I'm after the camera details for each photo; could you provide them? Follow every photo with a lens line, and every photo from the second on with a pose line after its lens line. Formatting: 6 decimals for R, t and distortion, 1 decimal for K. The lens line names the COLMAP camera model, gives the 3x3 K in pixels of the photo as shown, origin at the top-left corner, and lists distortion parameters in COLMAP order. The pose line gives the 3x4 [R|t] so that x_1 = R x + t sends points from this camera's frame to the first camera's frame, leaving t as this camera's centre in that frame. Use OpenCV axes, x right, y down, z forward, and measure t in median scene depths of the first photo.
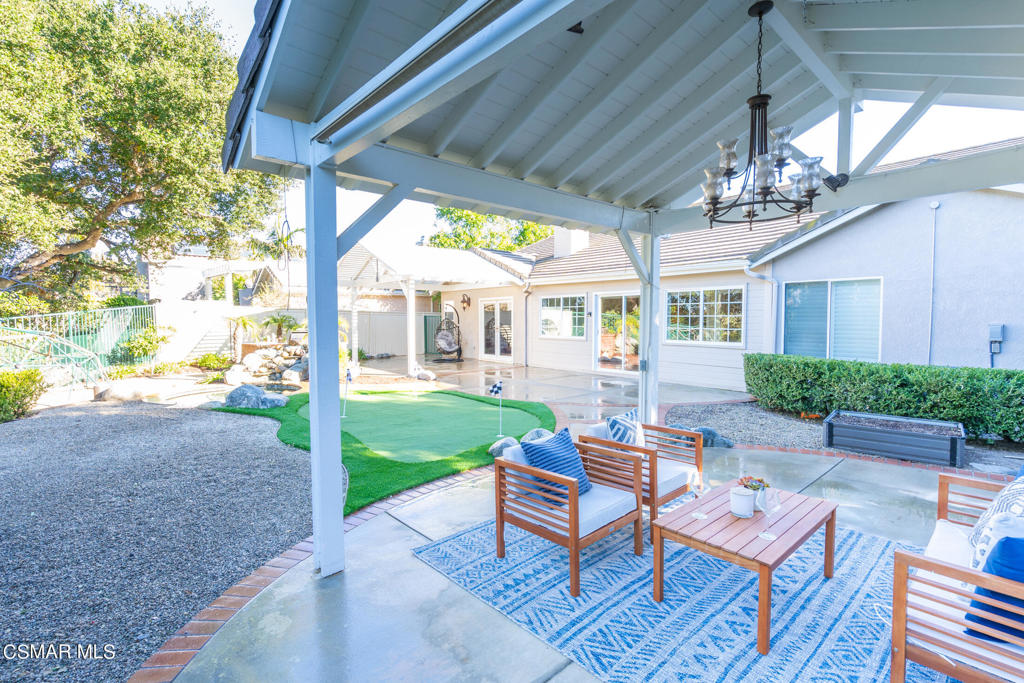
lens RADIAL K [[470.5, 0, 504.3], [0, 470.5, 341.1], [0, 0, 1]] dist [-0.004462, 0.001642]
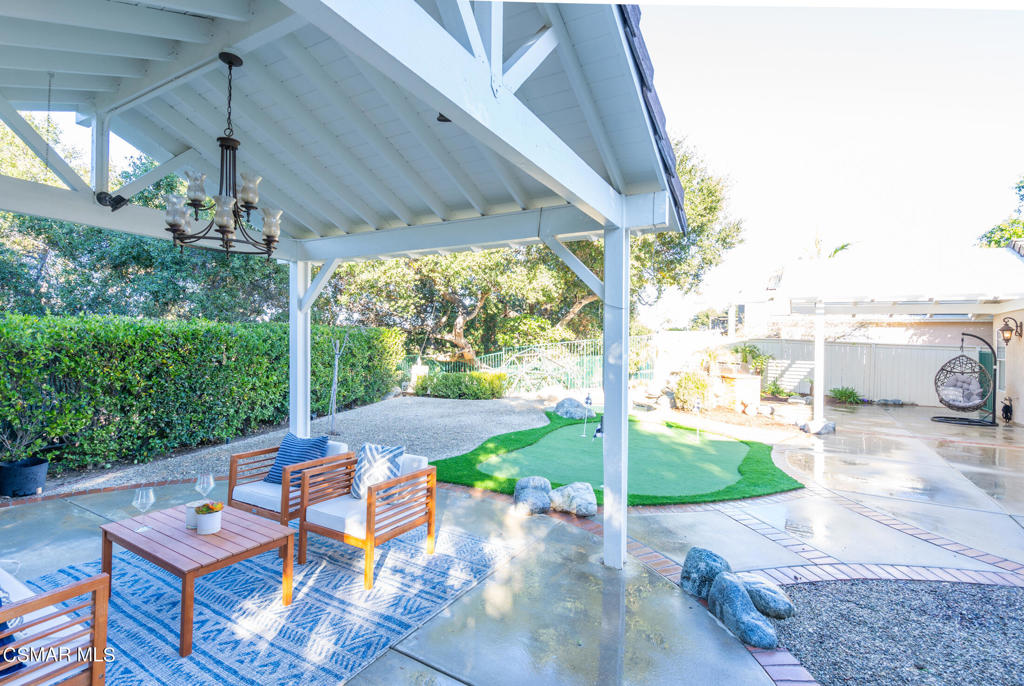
lens RADIAL K [[470.5, 0, 511.7], [0, 470.5, 342.1], [0, 0, 1]] dist [-0.004462, 0.001642]
pose [[0.319206, 0.008279, -0.947649, 0.386408], [-0.064651, 0.997822, -0.013059, -0.023960], [0.945478, 0.065435, 0.319046, 0.265522]]
